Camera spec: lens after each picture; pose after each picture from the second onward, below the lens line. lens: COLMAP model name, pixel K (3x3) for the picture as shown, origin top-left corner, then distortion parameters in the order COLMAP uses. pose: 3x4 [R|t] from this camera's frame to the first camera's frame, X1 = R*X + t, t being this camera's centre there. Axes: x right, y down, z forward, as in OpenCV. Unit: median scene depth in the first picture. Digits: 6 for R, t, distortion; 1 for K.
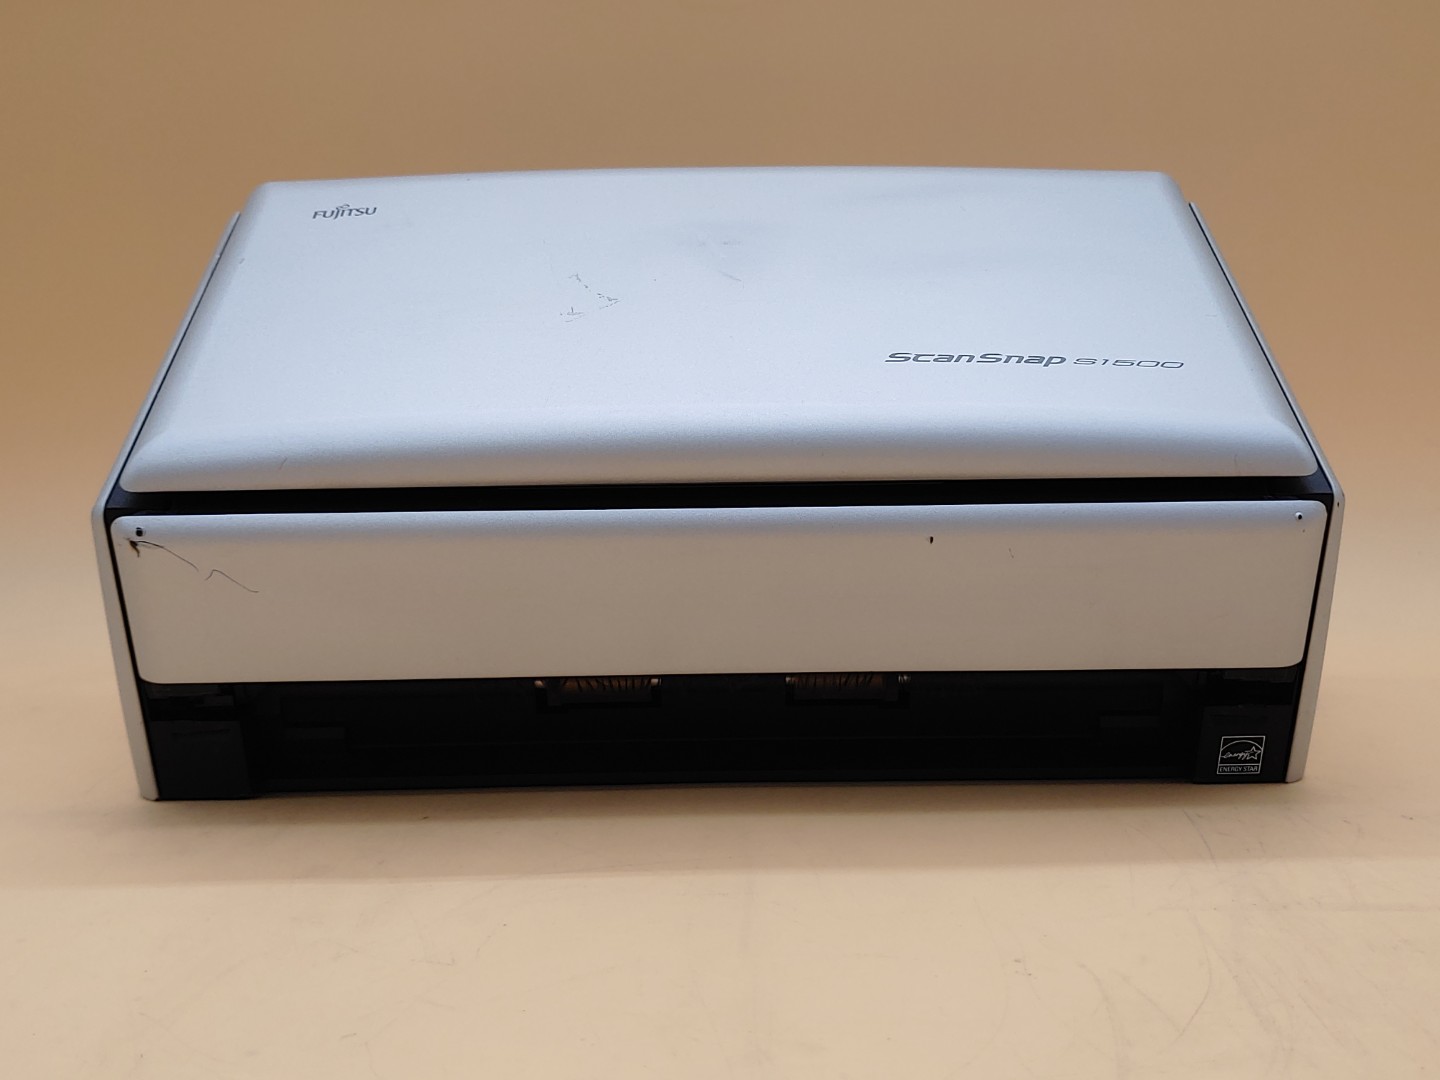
lens RADIAL K [[1489.4, 0, 726.4], [0, 1489.4, 539.5], [0, 0, 1]] dist [-0.011448, 0.000000]
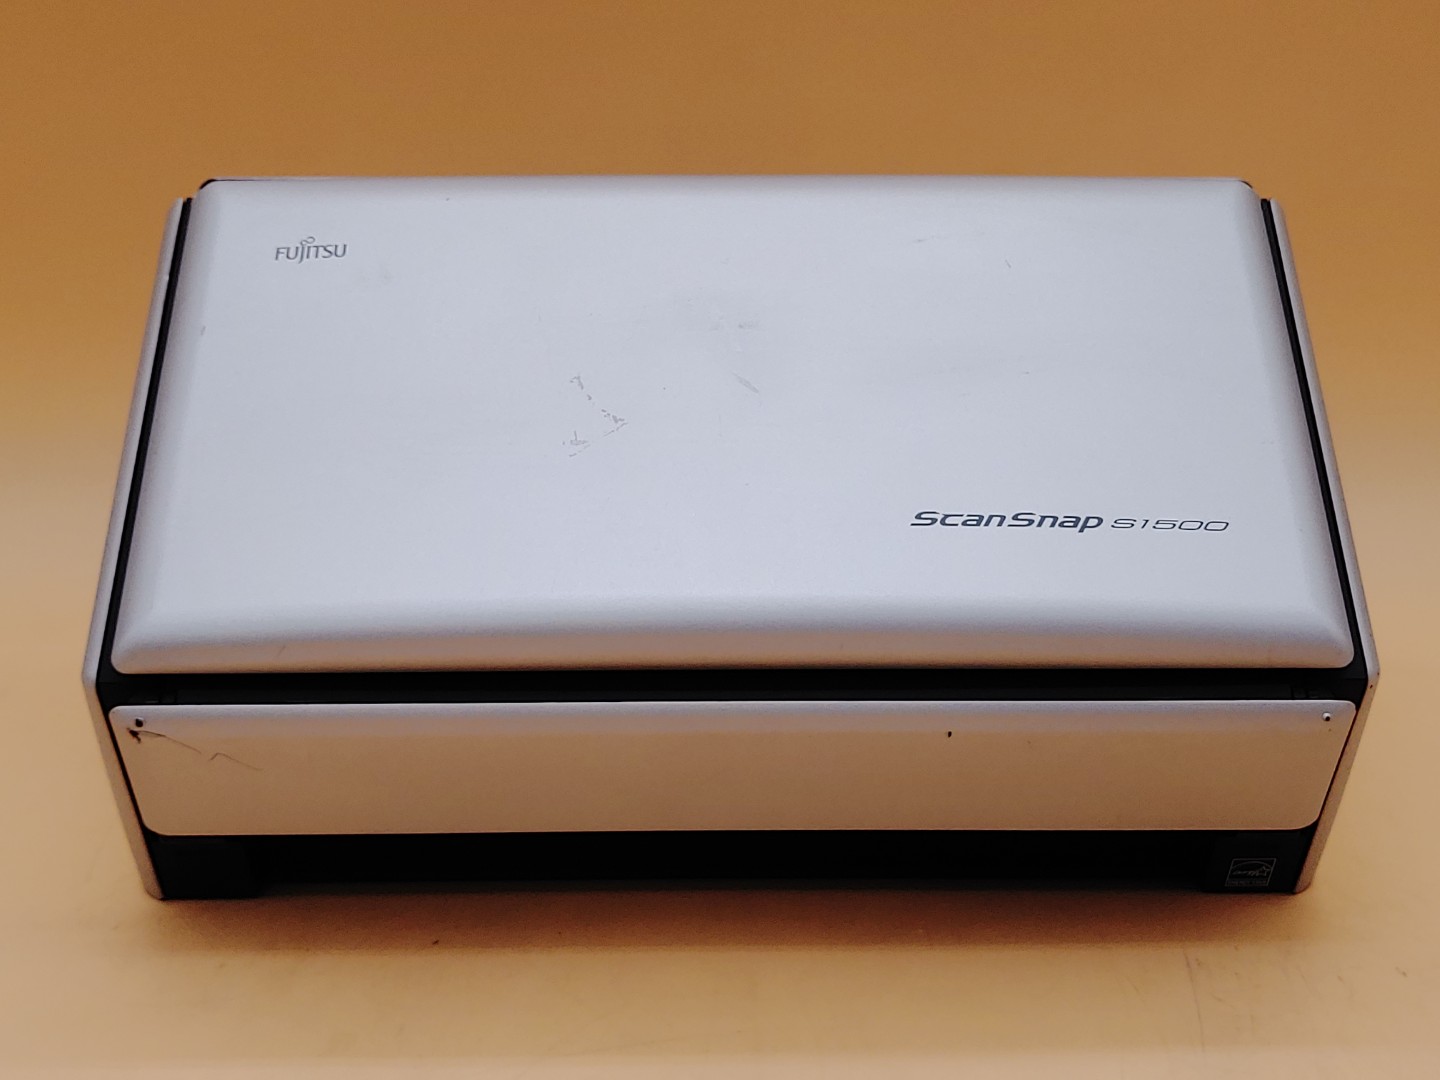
lens RADIAL K [[1805.9, 0, 714.3], [0, 1805.9, 540.5], [0, 0, 1]] dist [0.021300, 0.000000]
pose [[0.999881, 0.014218, 0.005928, -0.023992], [-0.015343, 0.953317, 0.301583, -0.450606], [-0.001363, -0.301638, 0.953422, -0.091483]]
